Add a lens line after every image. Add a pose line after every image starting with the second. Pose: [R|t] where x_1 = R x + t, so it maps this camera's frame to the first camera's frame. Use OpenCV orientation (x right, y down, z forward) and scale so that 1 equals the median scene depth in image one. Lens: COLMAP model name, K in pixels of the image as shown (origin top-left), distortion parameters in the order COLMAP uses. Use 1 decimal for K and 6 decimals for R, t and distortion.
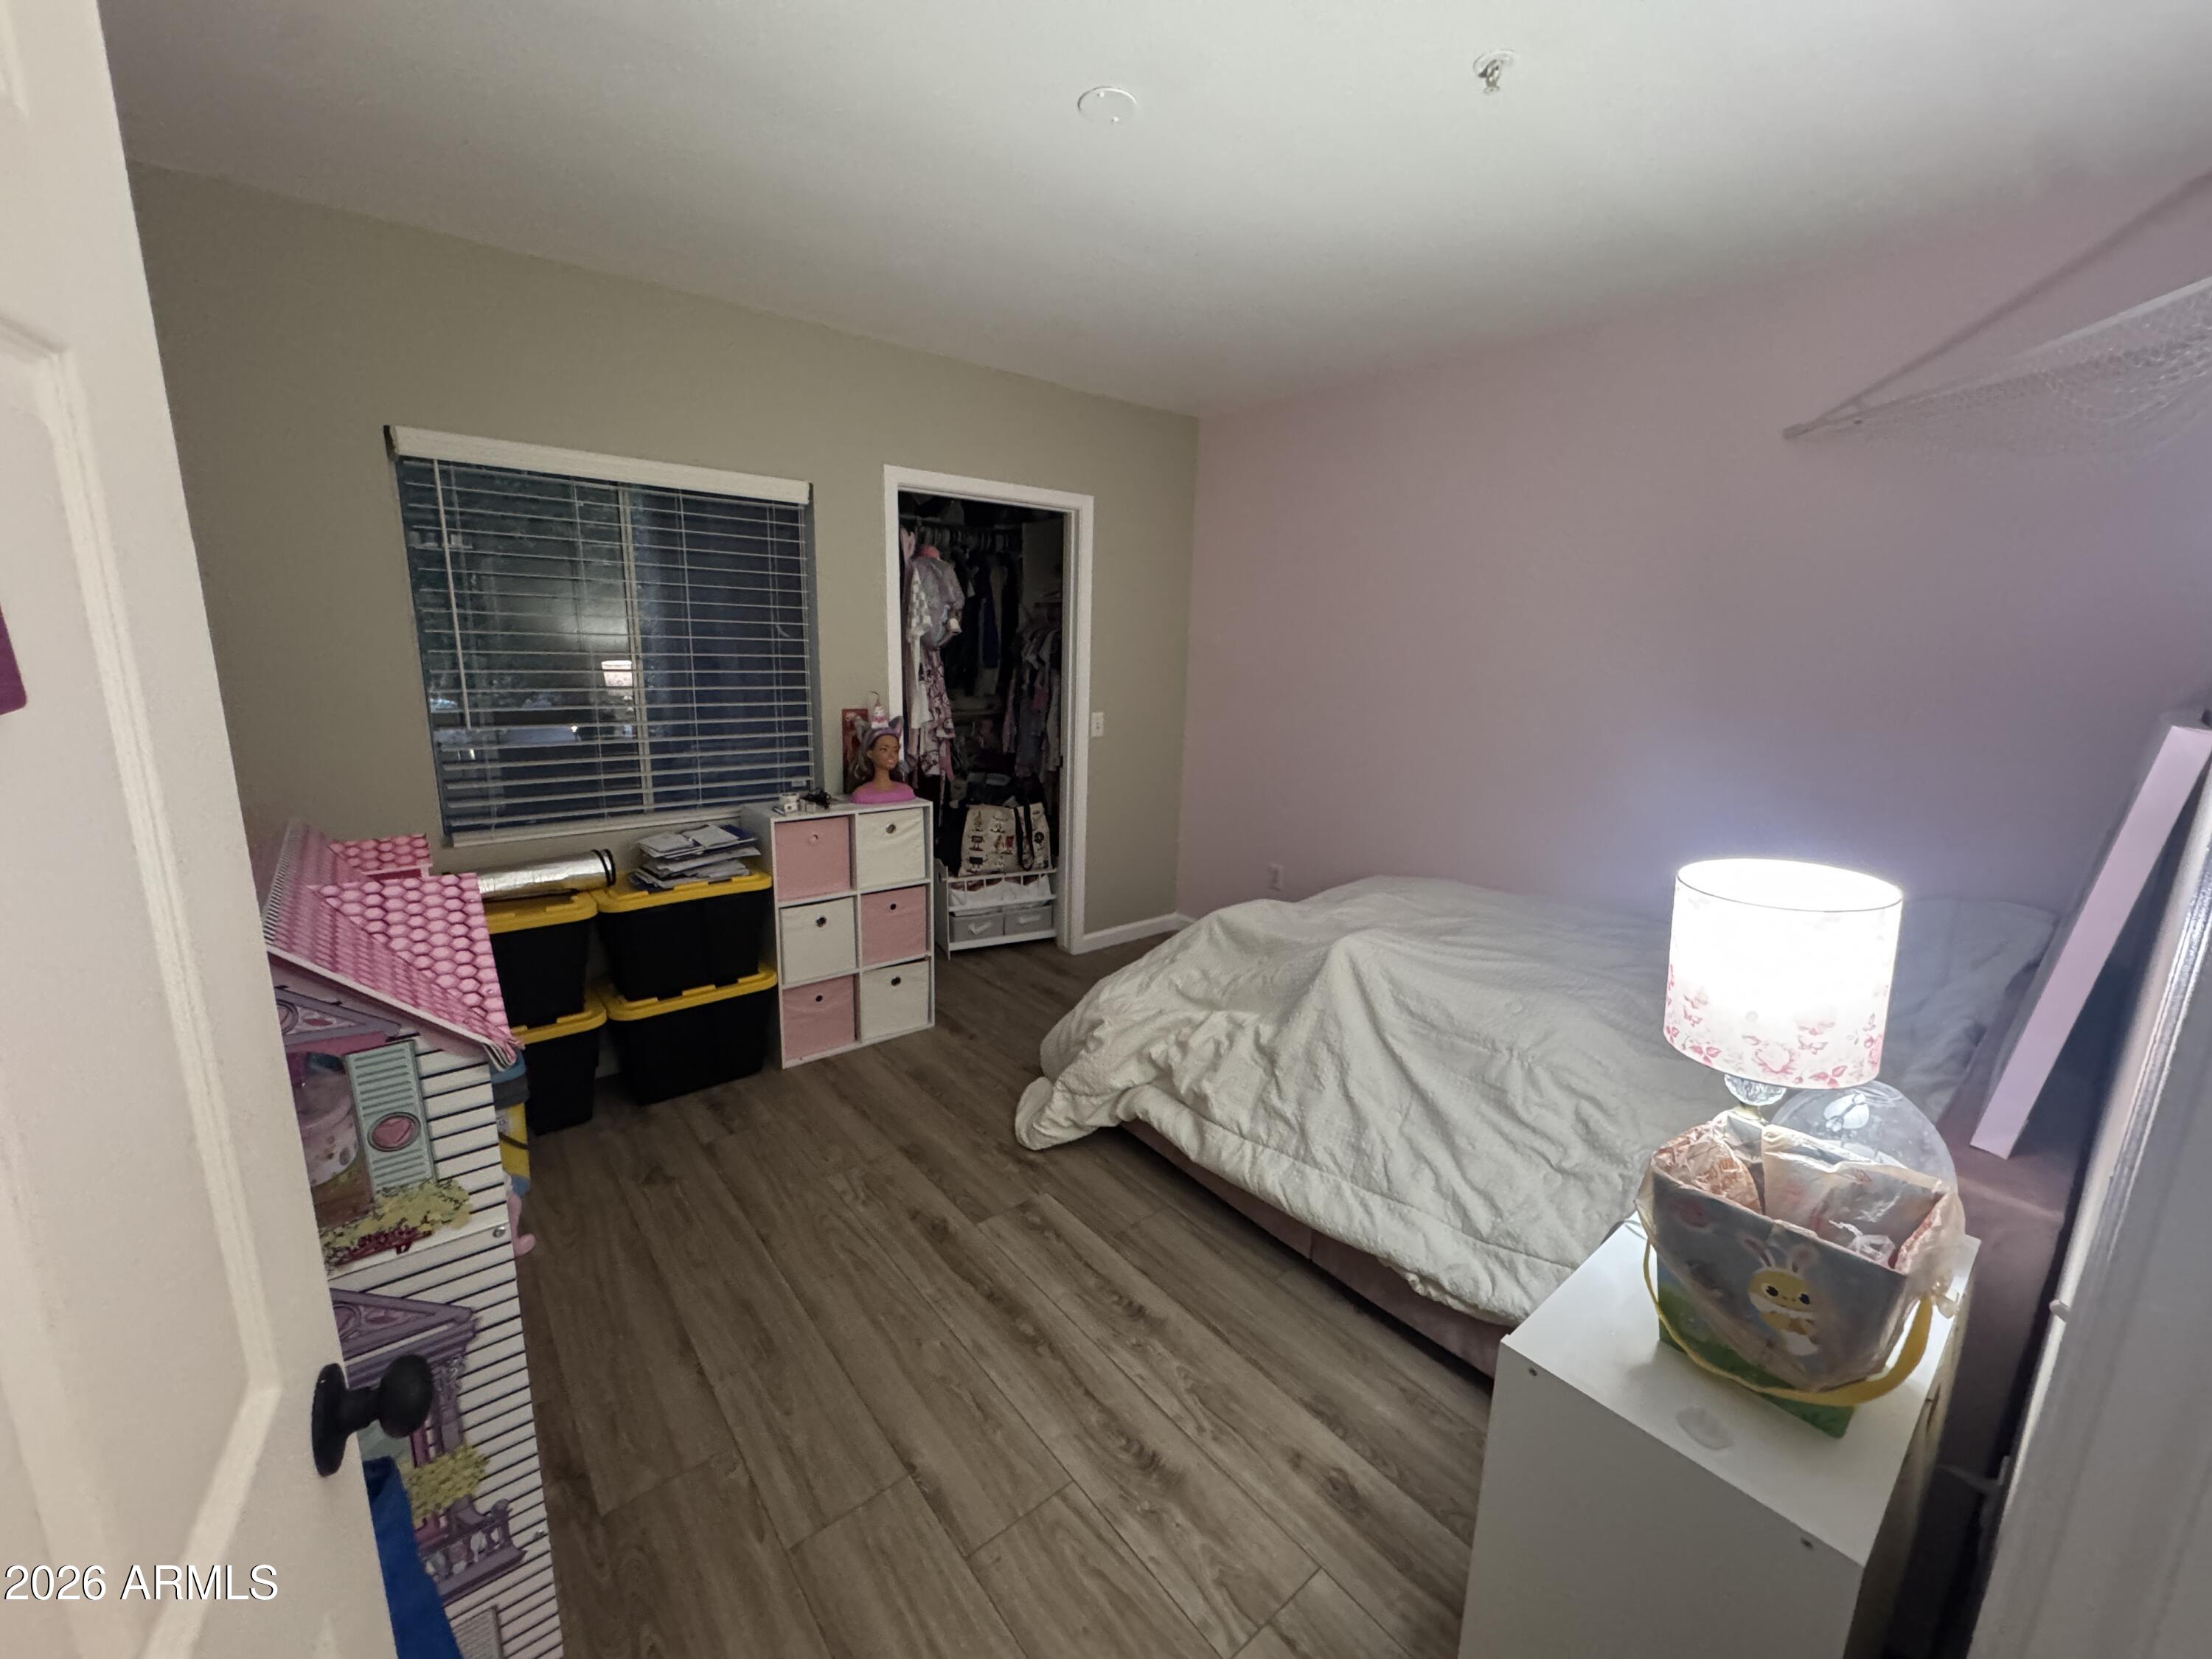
lens RADIAL K [[890.4, 0, 1102.2], [0, 890.4, 828.5], [0, 0, 1]] dist [-0.000320, -0.000123]
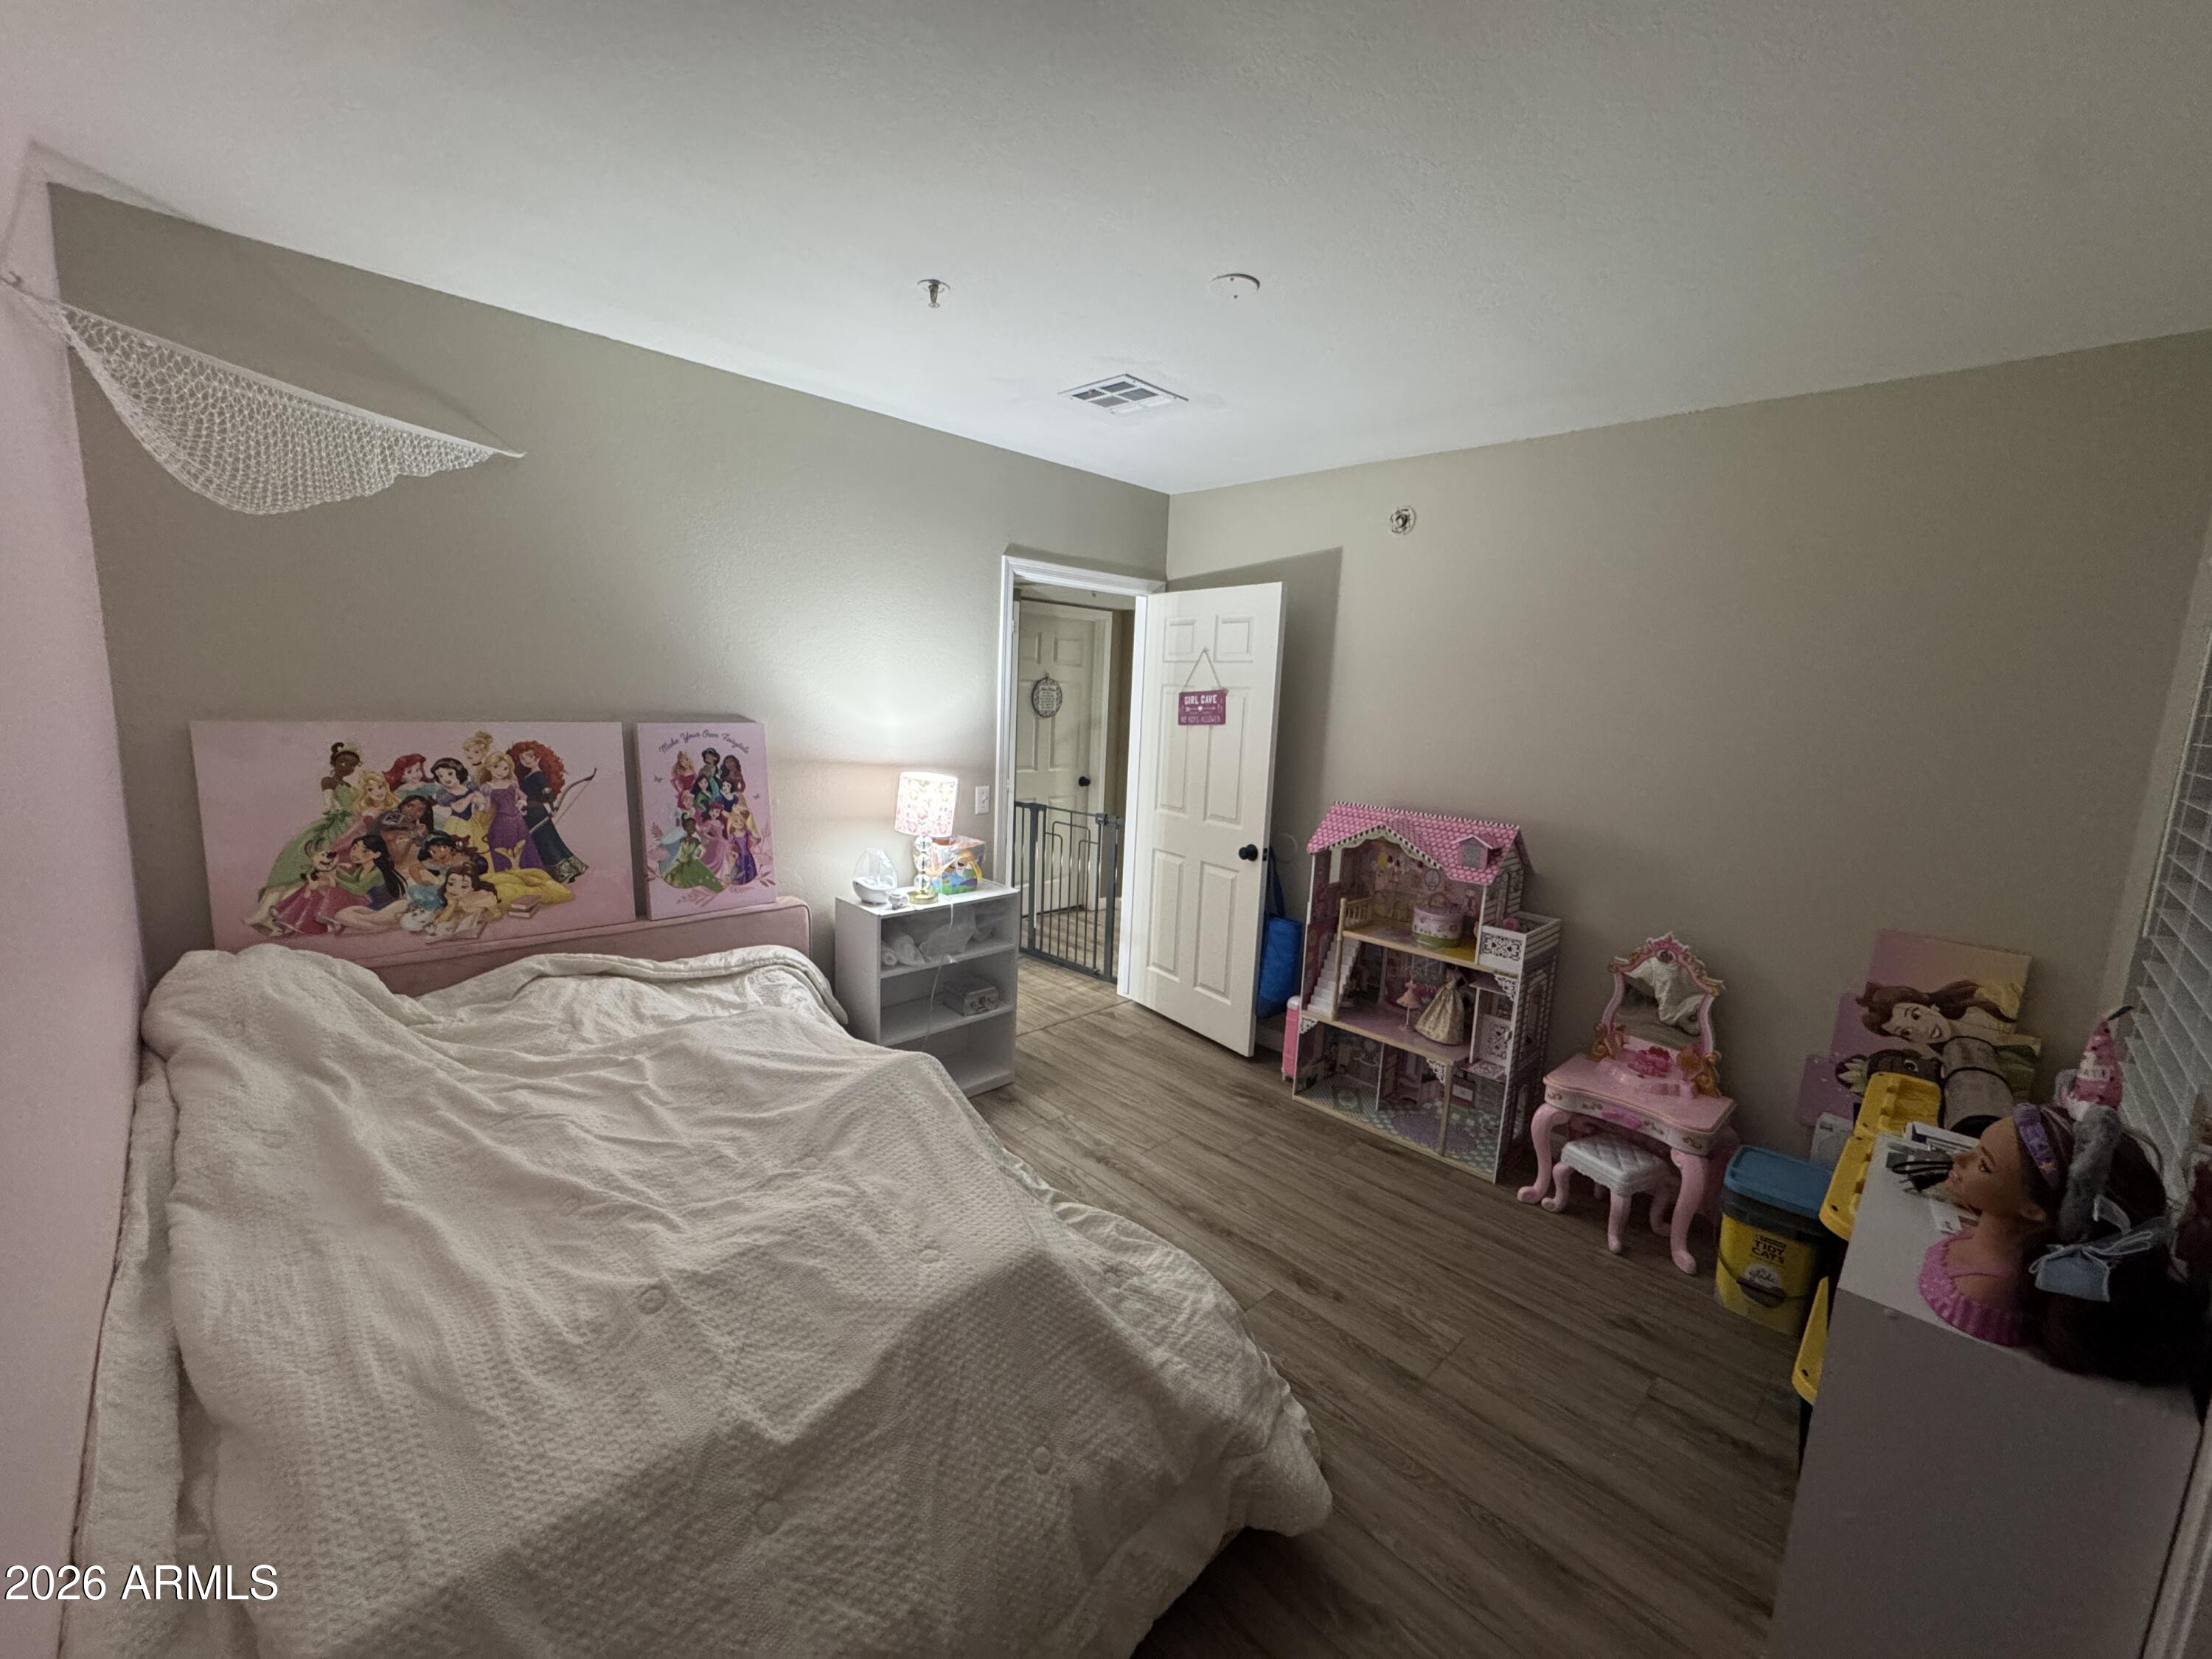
lens RADIAL K [[890.4, 0, 1112.2], [0, 890.4, 833.4], [0, 0, 1]] dist [-0.000320, -0.000123]
pose [[-0.992381, -0.058479, -0.108448, 0.236207], [-0.094095, 0.927940, 0.360657, -0.502185], [0.079543, 0.368114, -0.926372, 2.143520]]
